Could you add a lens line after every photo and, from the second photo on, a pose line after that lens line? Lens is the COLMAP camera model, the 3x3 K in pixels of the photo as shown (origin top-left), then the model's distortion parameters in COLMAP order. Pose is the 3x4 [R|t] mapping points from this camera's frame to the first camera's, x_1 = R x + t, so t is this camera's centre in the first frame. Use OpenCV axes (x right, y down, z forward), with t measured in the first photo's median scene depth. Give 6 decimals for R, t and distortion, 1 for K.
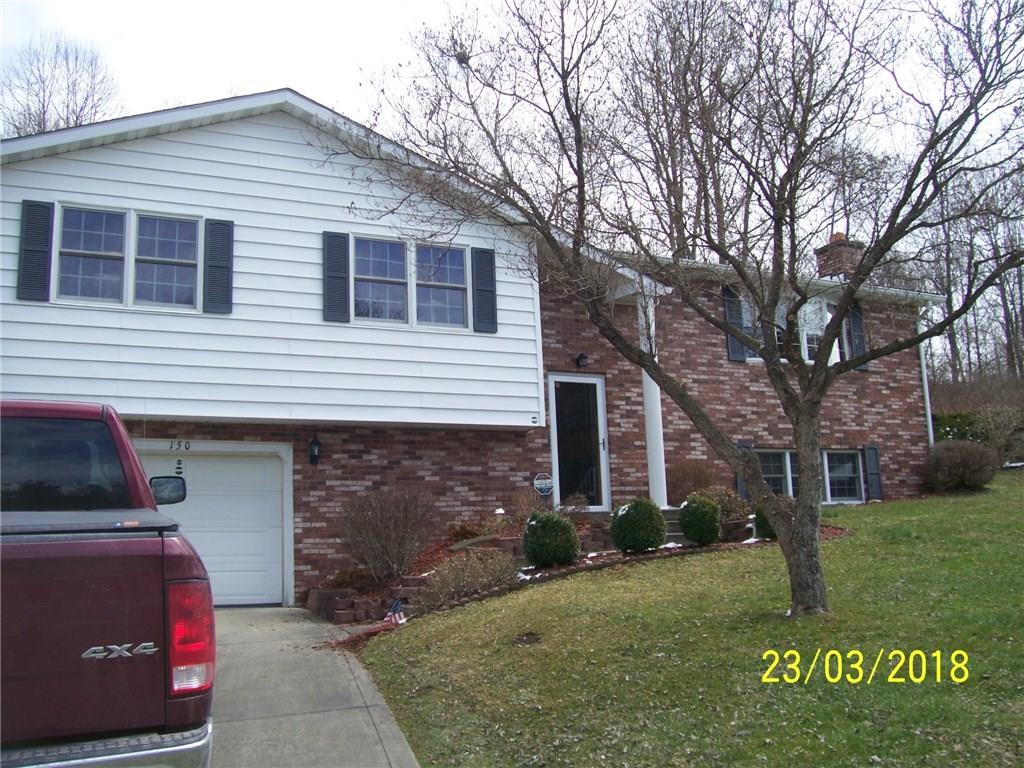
lens RADIAL K [[1010.4, 0, 524.7], [0, 1010.4, 385.8], [0, 0, 1]] dist [-0.186249, 0.168062]
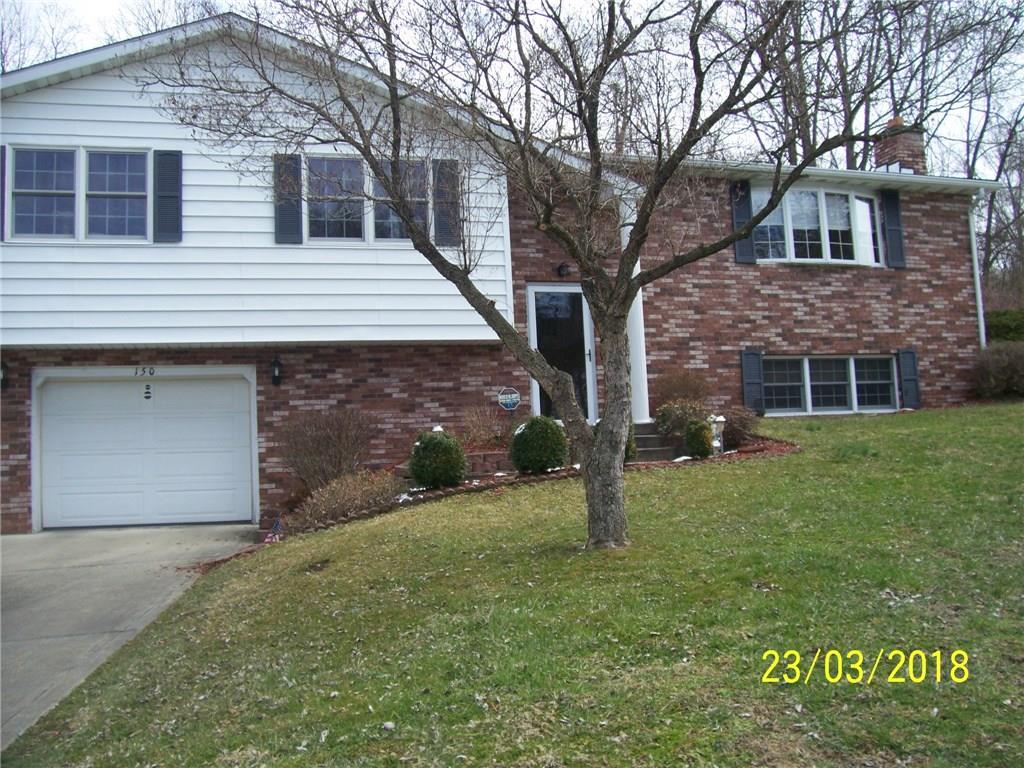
lens RADIAL K [[1010.4, 0, 524.7], [0, 1010.4, 385.8], [0, 0, 1]] dist [-0.186249, 0.168062]
pose [[0.984421, -0.020672, -0.174606, 0.193877], [0.037218, 0.995061, 0.092026, -0.004541], [0.171842, -0.097091, 0.980328, 0.041059]]
